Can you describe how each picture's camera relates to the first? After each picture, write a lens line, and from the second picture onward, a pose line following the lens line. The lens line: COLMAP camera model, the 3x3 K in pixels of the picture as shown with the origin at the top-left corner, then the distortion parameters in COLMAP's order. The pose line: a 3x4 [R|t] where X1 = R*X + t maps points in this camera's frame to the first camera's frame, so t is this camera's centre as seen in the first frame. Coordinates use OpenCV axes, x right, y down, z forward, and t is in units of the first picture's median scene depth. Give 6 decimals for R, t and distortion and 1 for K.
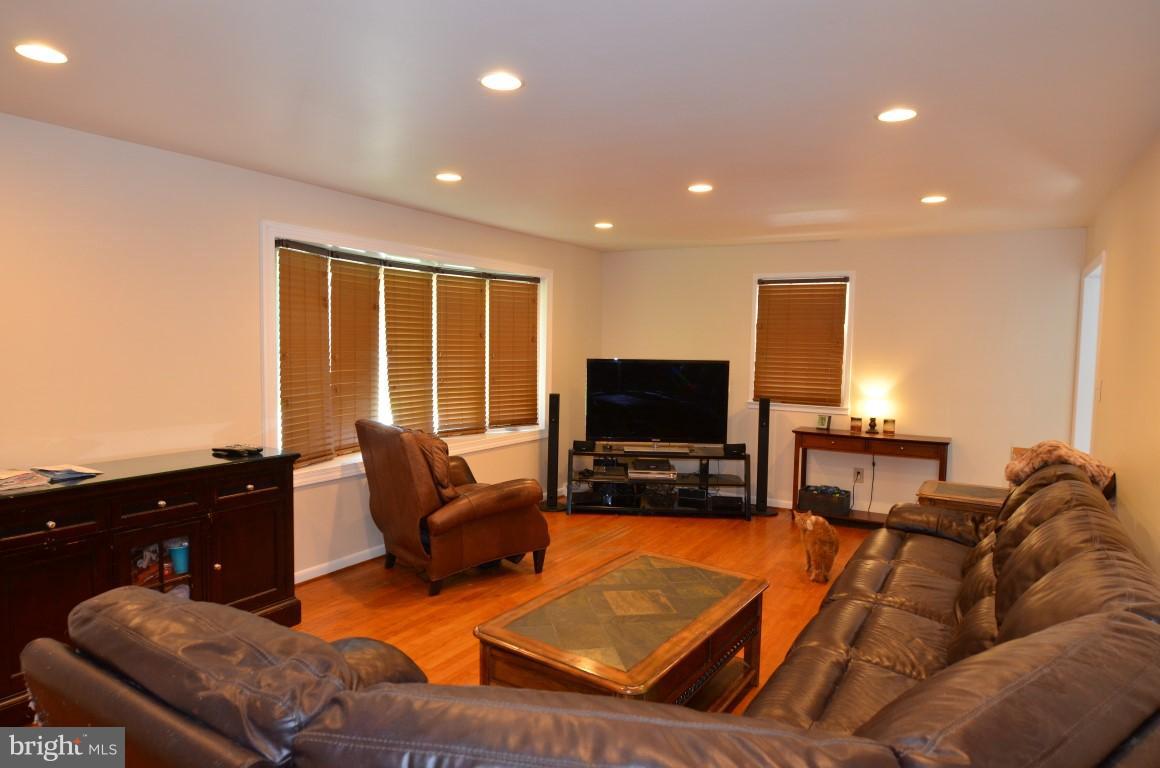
lens RADIAL K [[700.6, 0, 571.8], [0, 700.6, 381.0], [0, 0, 1]] dist [-0.019395, 0.001666]
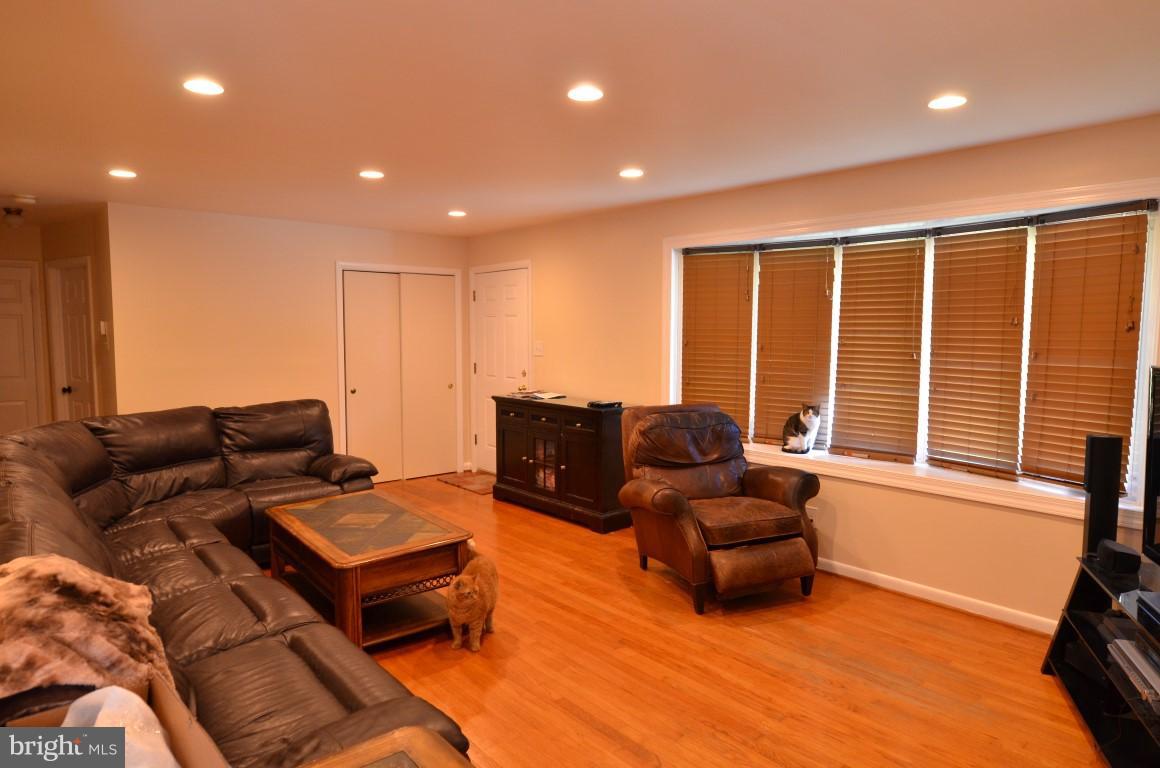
lens RADIAL K [[700.6, 0, 572.6], [0, 700.6, 388.3], [0, 0, 1]] dist [-0.019395, 0.001666]
pose [[-0.307778, 0.065729, -0.949185, 0.719083], [-0.060108, 0.994275, 0.088342, -0.047897], [0.949558, 0.084243, -0.302066, 1.034274]]
